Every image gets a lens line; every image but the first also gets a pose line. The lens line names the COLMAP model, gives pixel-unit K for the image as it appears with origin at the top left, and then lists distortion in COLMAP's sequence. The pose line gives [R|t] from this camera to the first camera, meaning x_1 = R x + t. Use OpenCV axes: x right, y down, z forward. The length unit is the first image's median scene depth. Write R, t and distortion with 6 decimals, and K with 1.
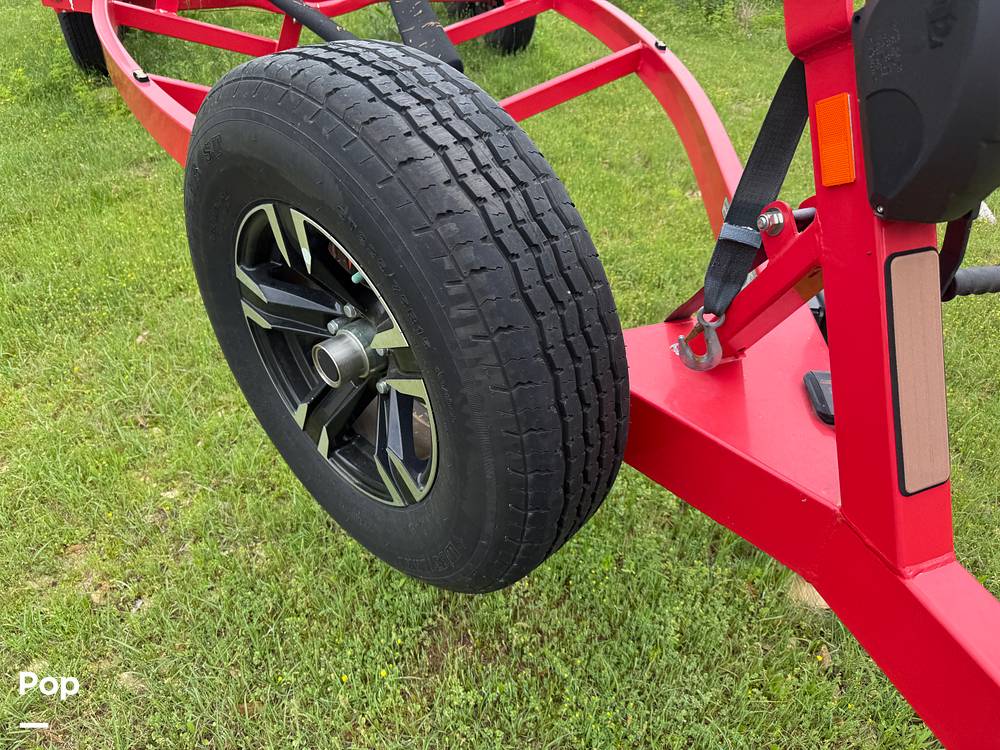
lens RADIAL K [[717.4, 0, 509.8], [0, 717.4, 372.7], [0, 0, 1]] dist [0.007443, -0.020246]
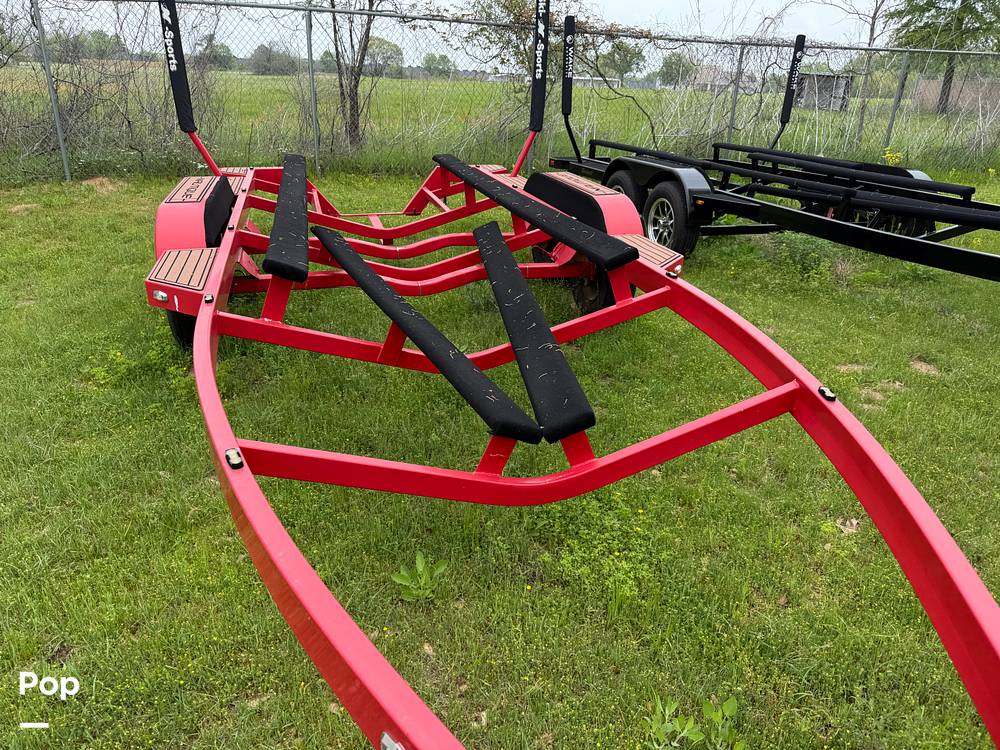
lens RADIAL K [[717.4, 0, 503.3], [0, 717.4, 374.0], [0, 0, 1]] dist [0.007443, -0.020246]
pose [[0.995630, 0.021561, -0.090859, -0.081329], [-0.043912, 0.966791, -0.251767, -0.208580], [0.082413, 0.254657, 0.963513, 0.117877]]
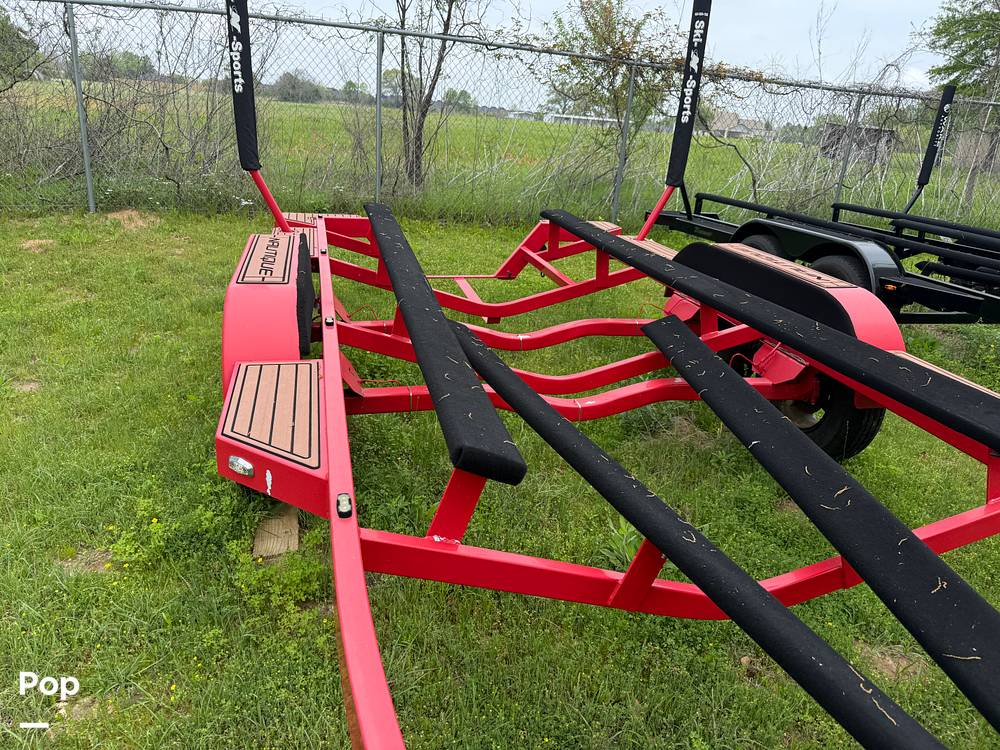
lens RADIAL K [[717.4, 0, 493.2], [0, 717.4, 371.3], [0, 0, 1]] dist [0.007443, -0.020246]
pose [[0.991594, 0.068394, -0.109837, -0.400408], [-0.098357, 0.949981, -0.296414, -0.475822], [0.084071, 0.304726, 0.948722, 0.467363]]
